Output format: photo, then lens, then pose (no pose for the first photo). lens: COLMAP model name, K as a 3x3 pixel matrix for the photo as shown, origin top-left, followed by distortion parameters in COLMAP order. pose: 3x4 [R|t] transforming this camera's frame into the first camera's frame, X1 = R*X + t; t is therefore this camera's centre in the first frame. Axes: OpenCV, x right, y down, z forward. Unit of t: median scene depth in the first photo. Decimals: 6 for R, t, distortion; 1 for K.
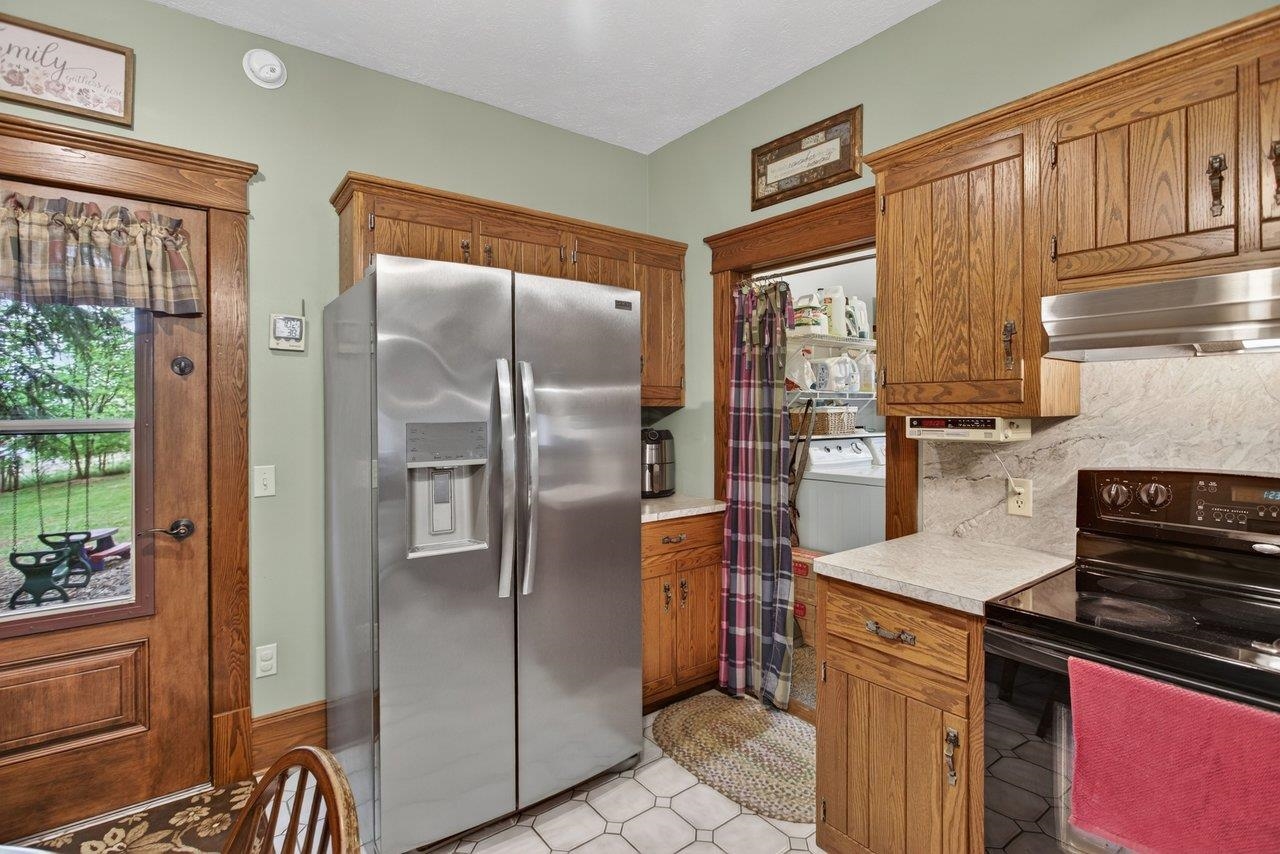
lens RADIAL K [[619.0, 0, 637.4], [0, 619.0, 409.3], [0, 0, 1]] dist [-0.003393, -0.000438]
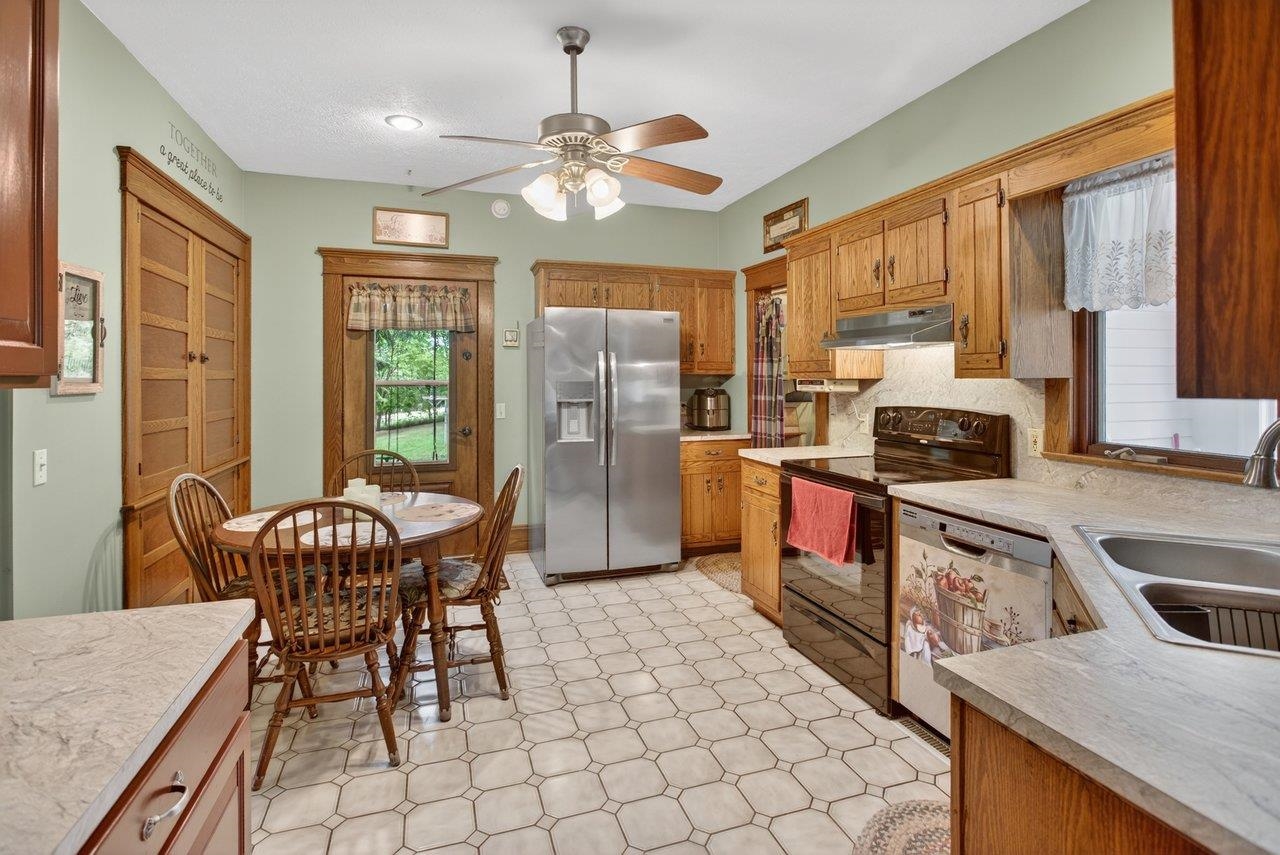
lens RADIAL K [[619.0, 0, 637.0], [0, 619.0, 374.8], [0, 0, 1]] dist [-0.003393, -0.000438]
pose [[0.947684, -0.001155, -0.319207, 0.482413], [-0.000804, 0.999982, -0.006006, 0.008584], [0.319208, 0.005948, 0.947666, -0.804537]]
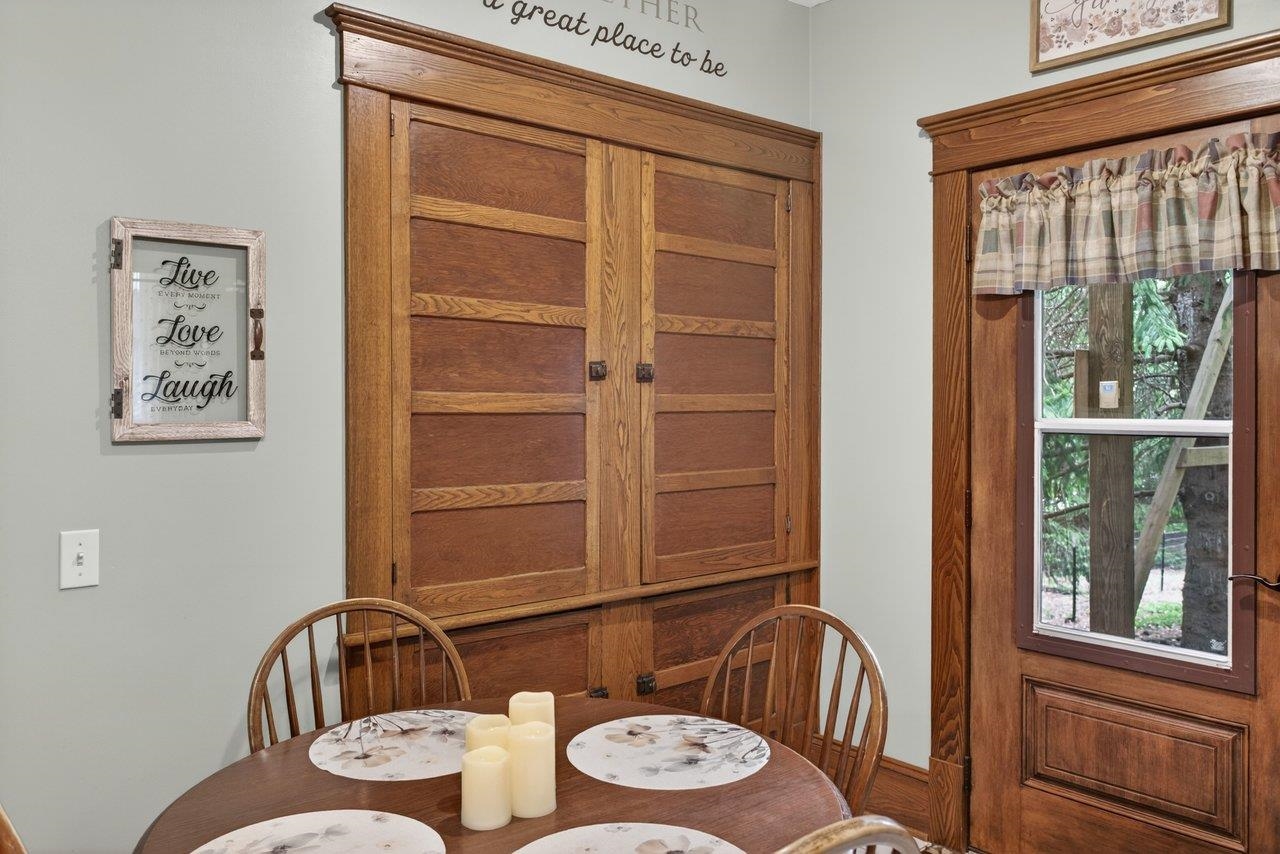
lens RADIAL K [[996.2, 0, 645.7], [0, 996.2, 404.9], [0, 0, 1]] dist [0.007147, 0.004319]
pose [[0.072824, 0.004178, -0.997336, 0.293836], [-0.004509, 0.999982, 0.003860, -0.003999], [0.997335, 0.004216, 0.072841, 0.196684]]
